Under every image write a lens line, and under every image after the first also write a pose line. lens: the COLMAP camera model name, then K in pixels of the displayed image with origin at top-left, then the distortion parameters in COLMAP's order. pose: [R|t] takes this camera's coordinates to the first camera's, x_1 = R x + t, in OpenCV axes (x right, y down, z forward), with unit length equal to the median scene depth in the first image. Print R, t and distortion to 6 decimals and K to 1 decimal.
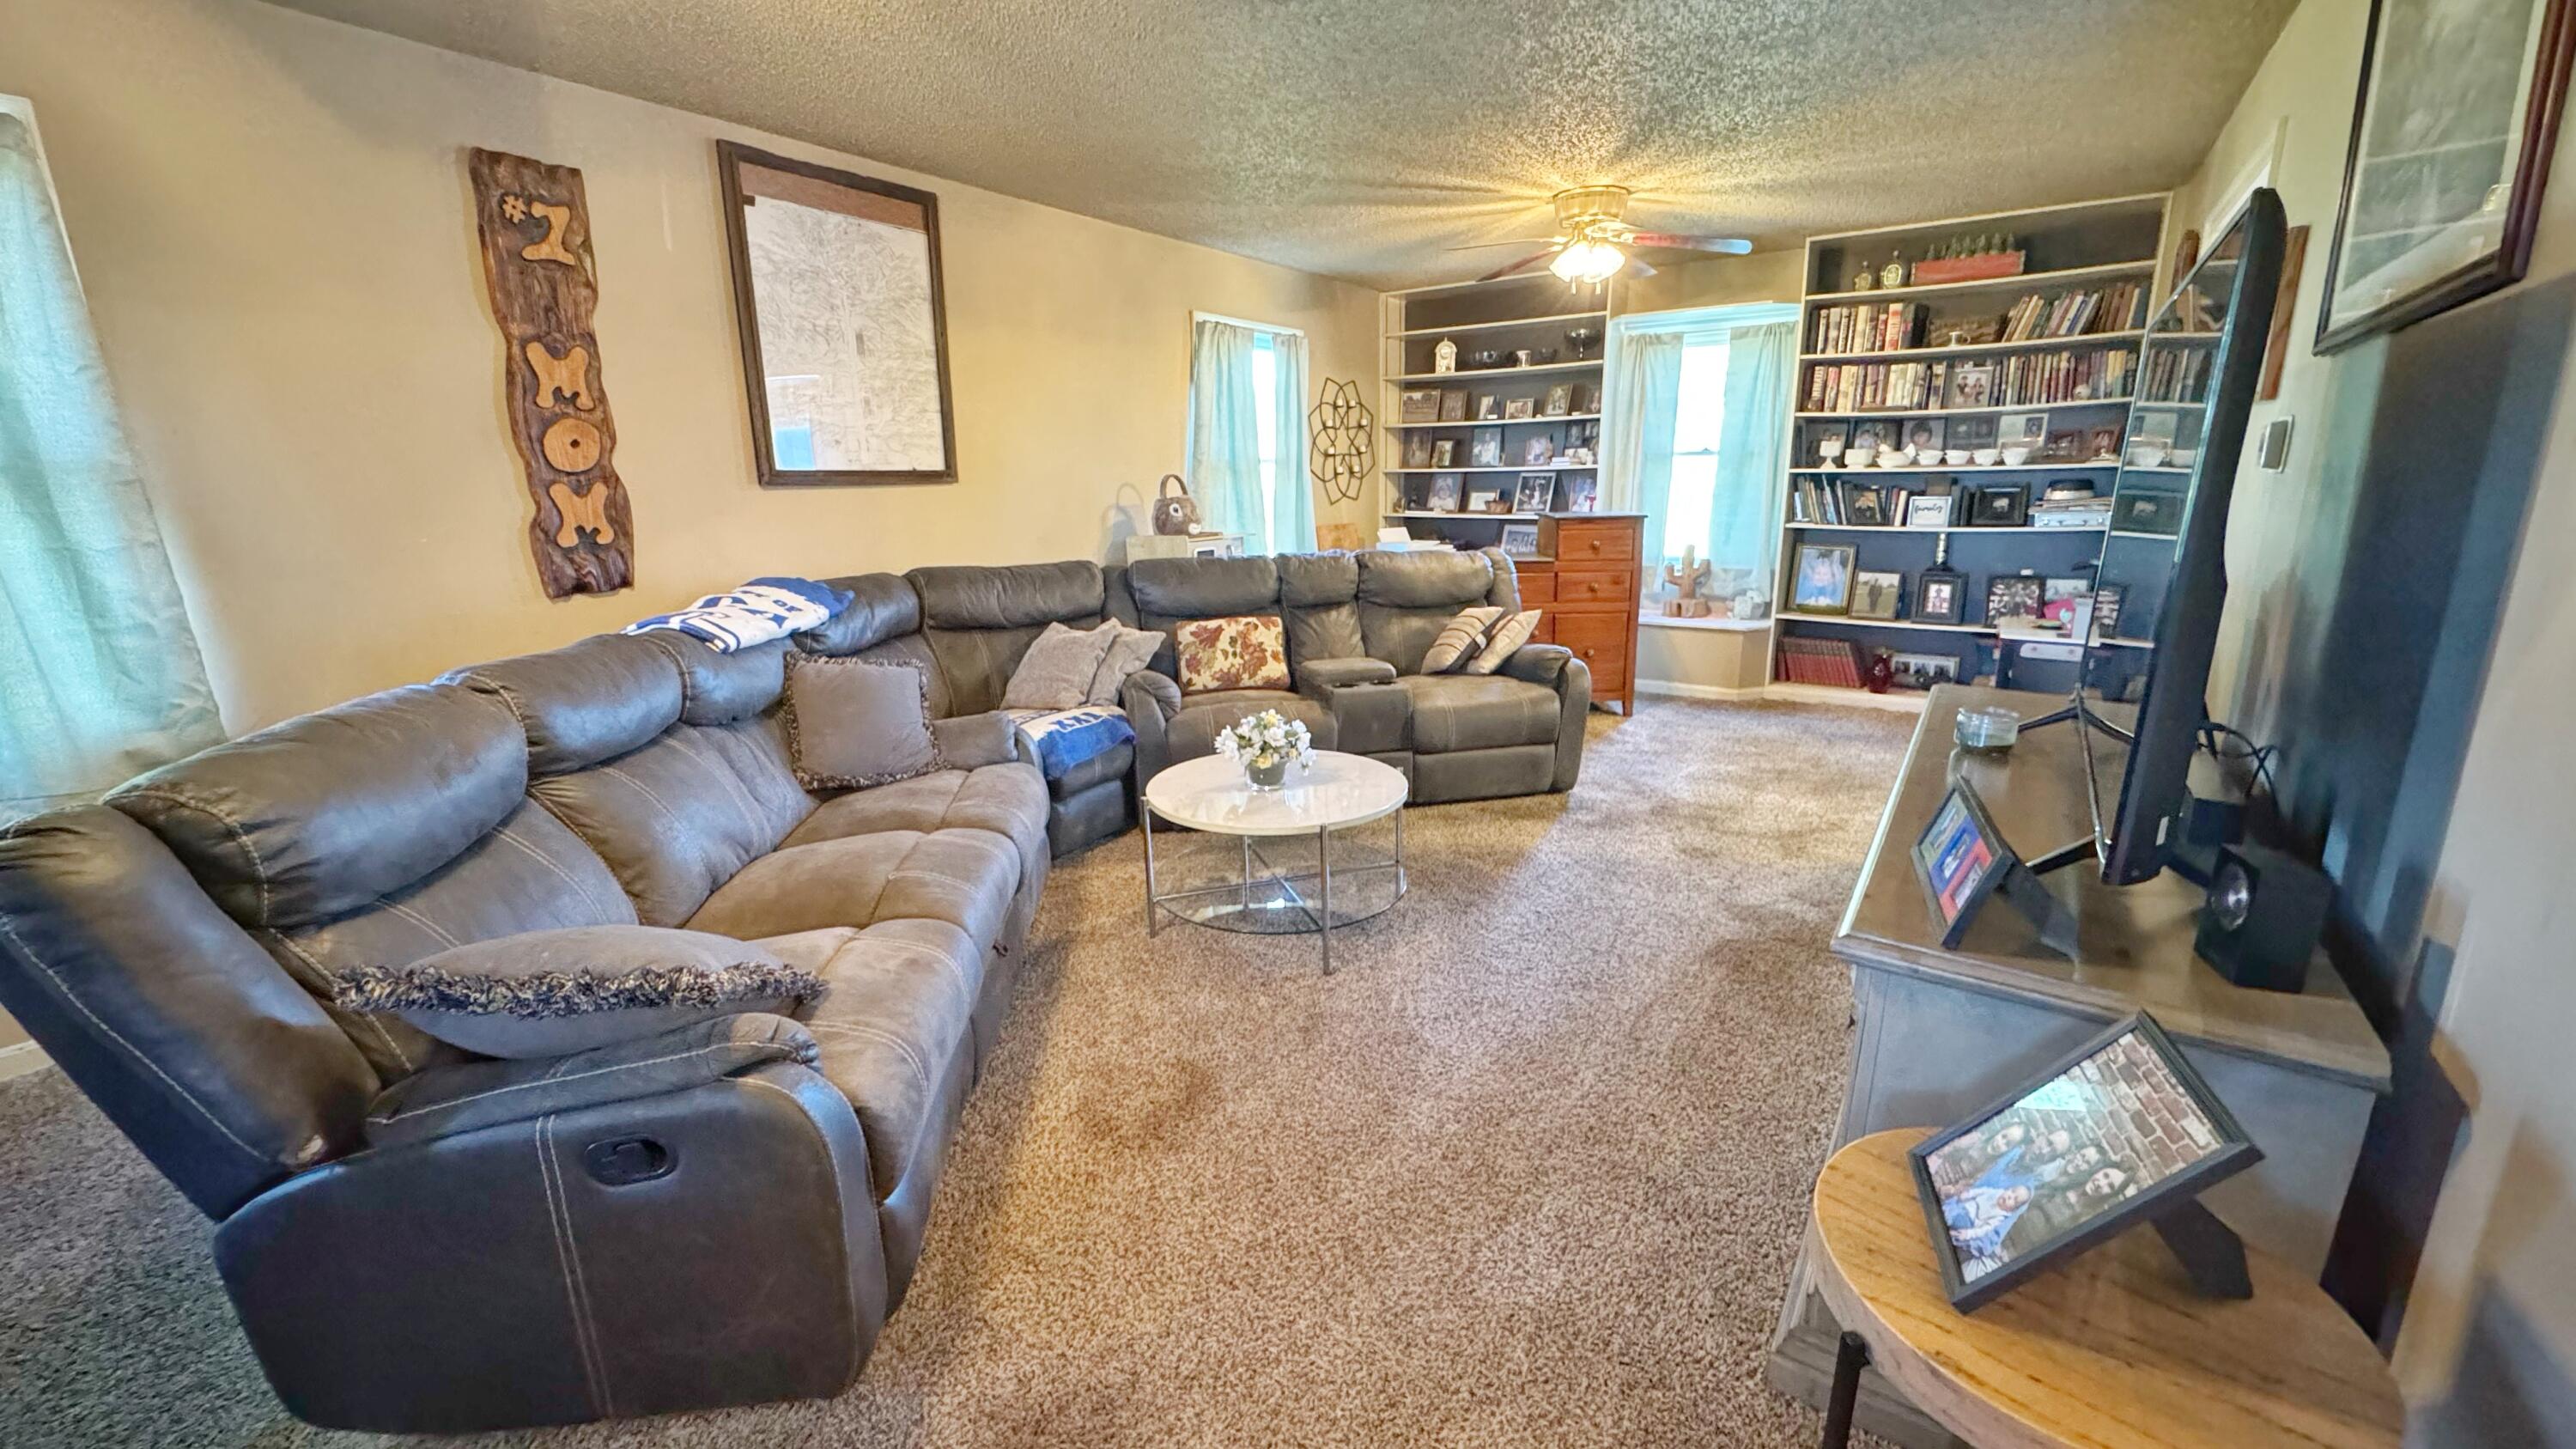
lens RADIAL K [[1040.5, 0, 1281.3], [0, 1040.5, 732.3], [0, 0, 1]] dist [-0.002454, 0.000146]
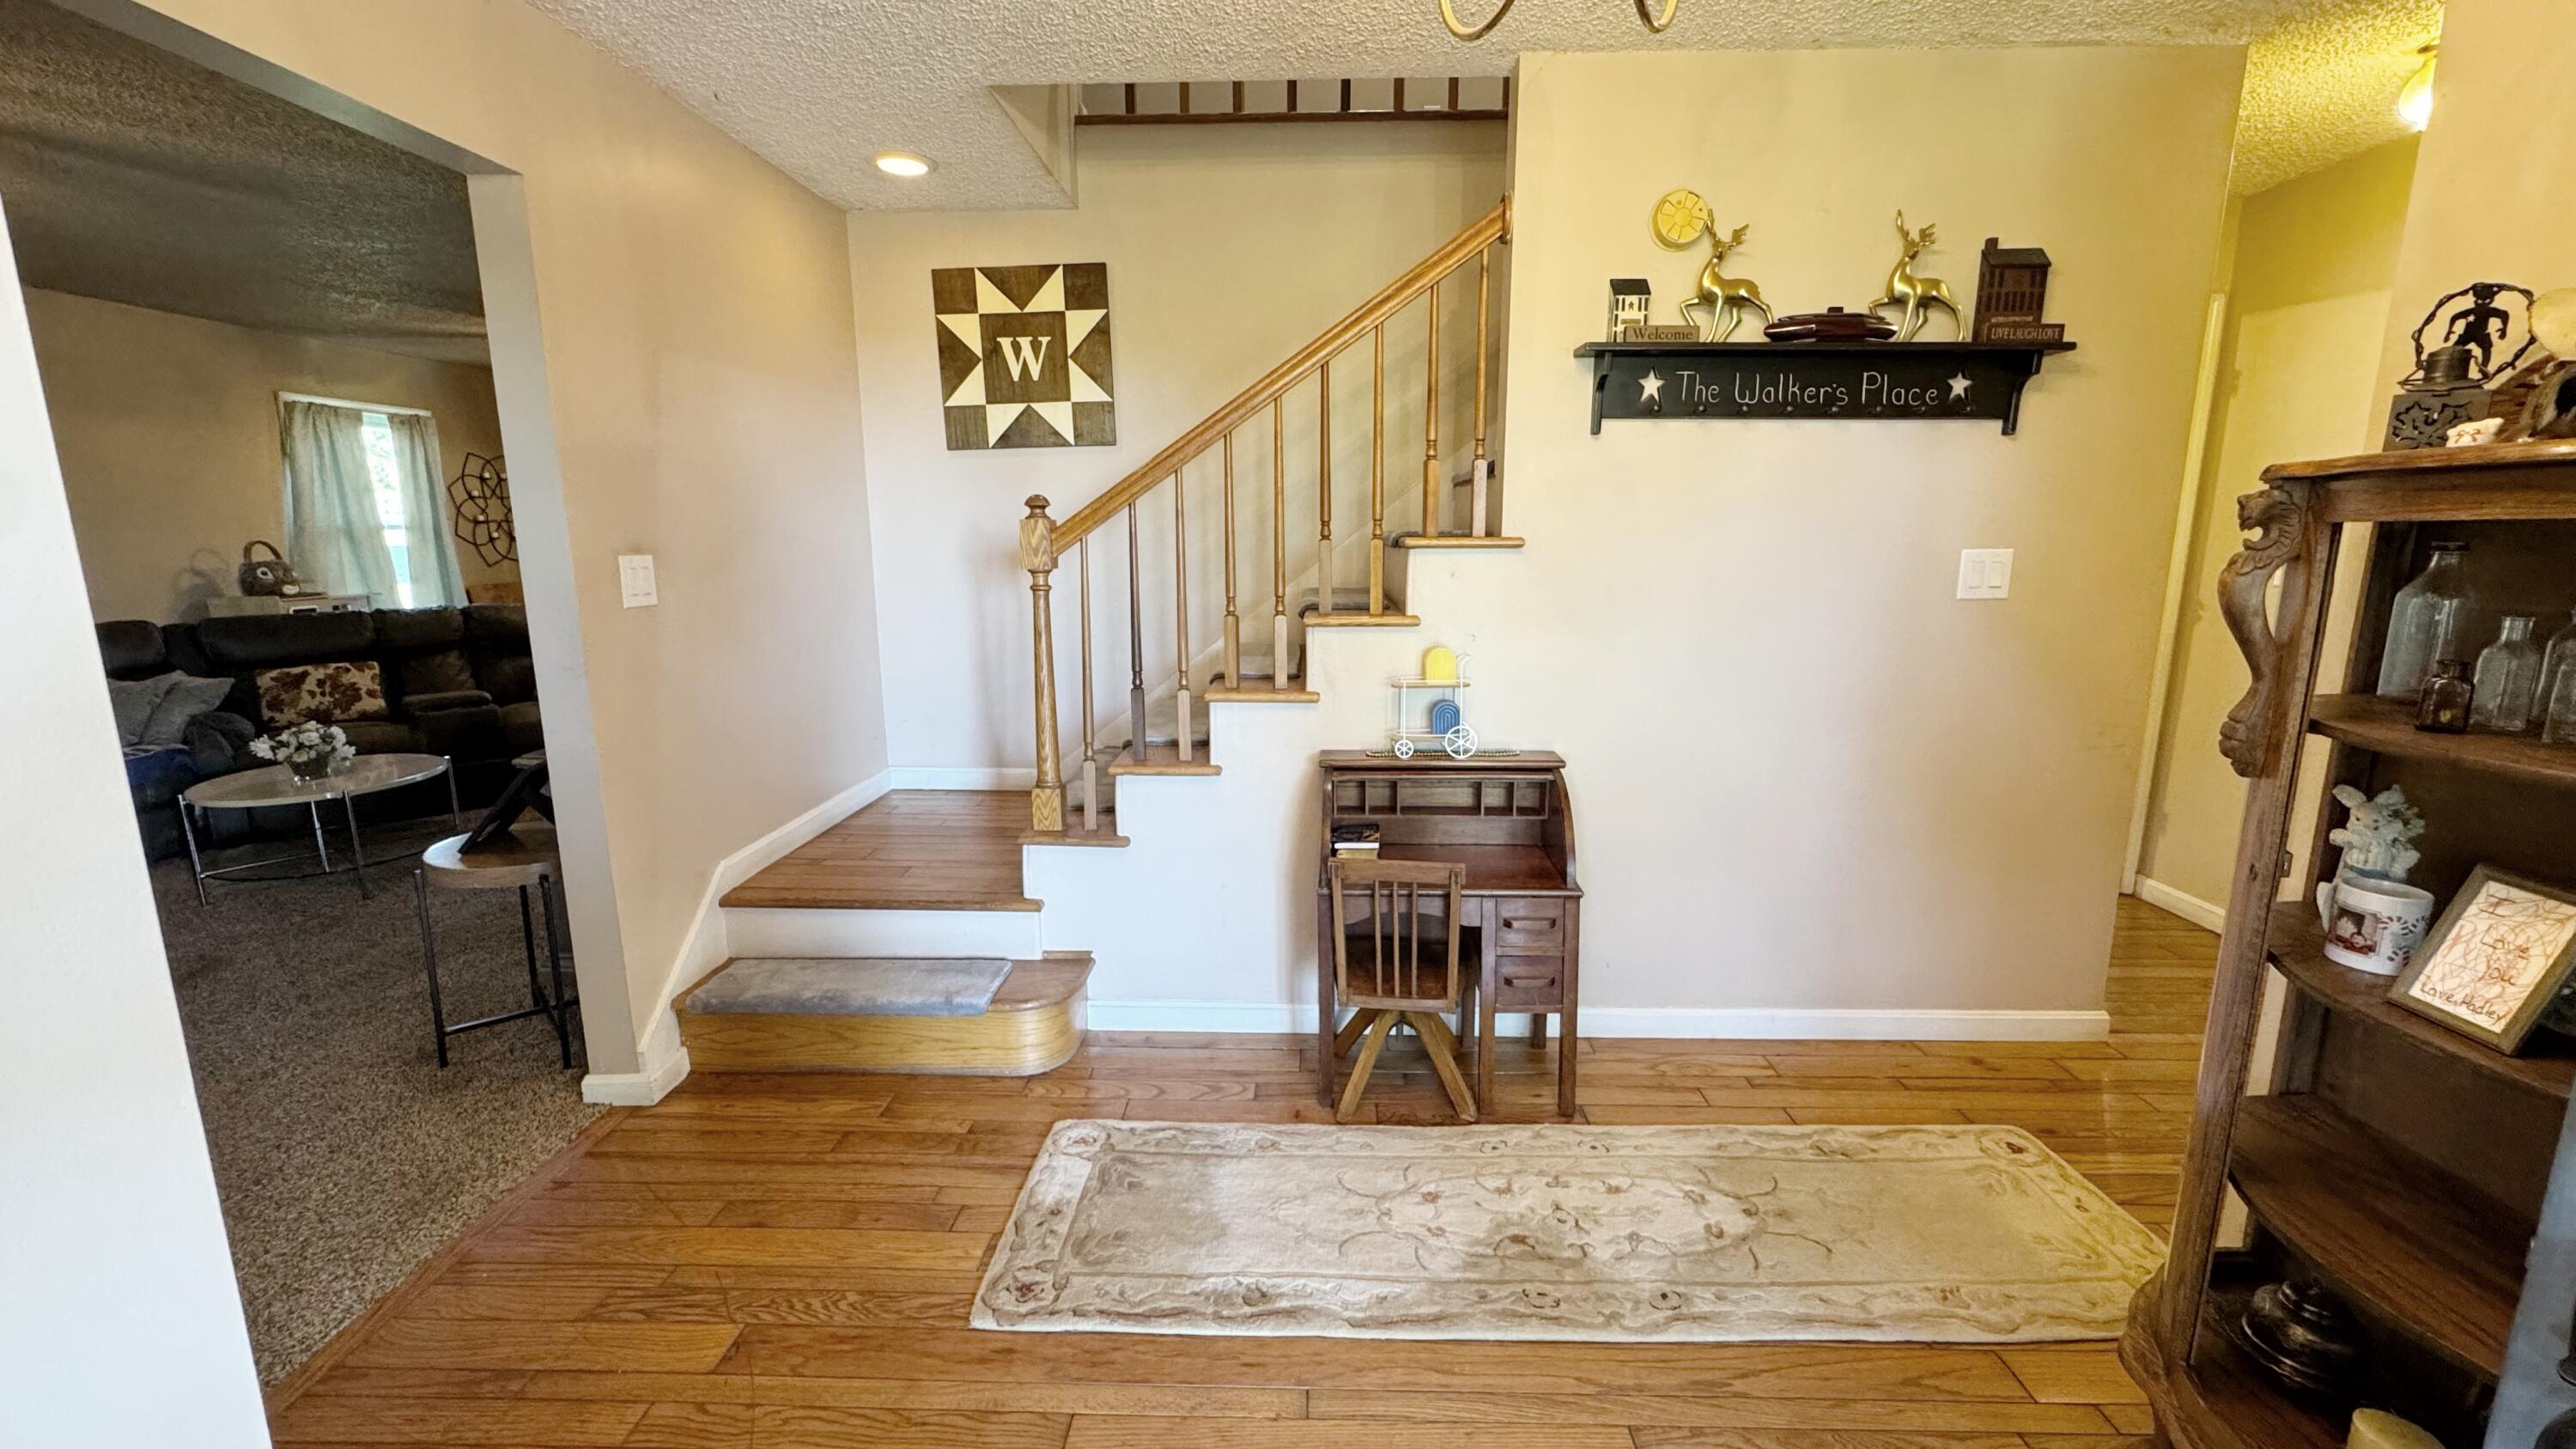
lens RADIAL K [[1040.5, 0, 1290.2], [0, 1040.5, 723.1], [0, 0, 1]] dist [-0.002454, 0.000146]
pose [[0.834123, -0.087650, 0.544570, 0.212086], [0.120693, 0.992371, -0.025141, 0.112892], [-0.538213, 0.086697, 0.838338, -0.541310]]
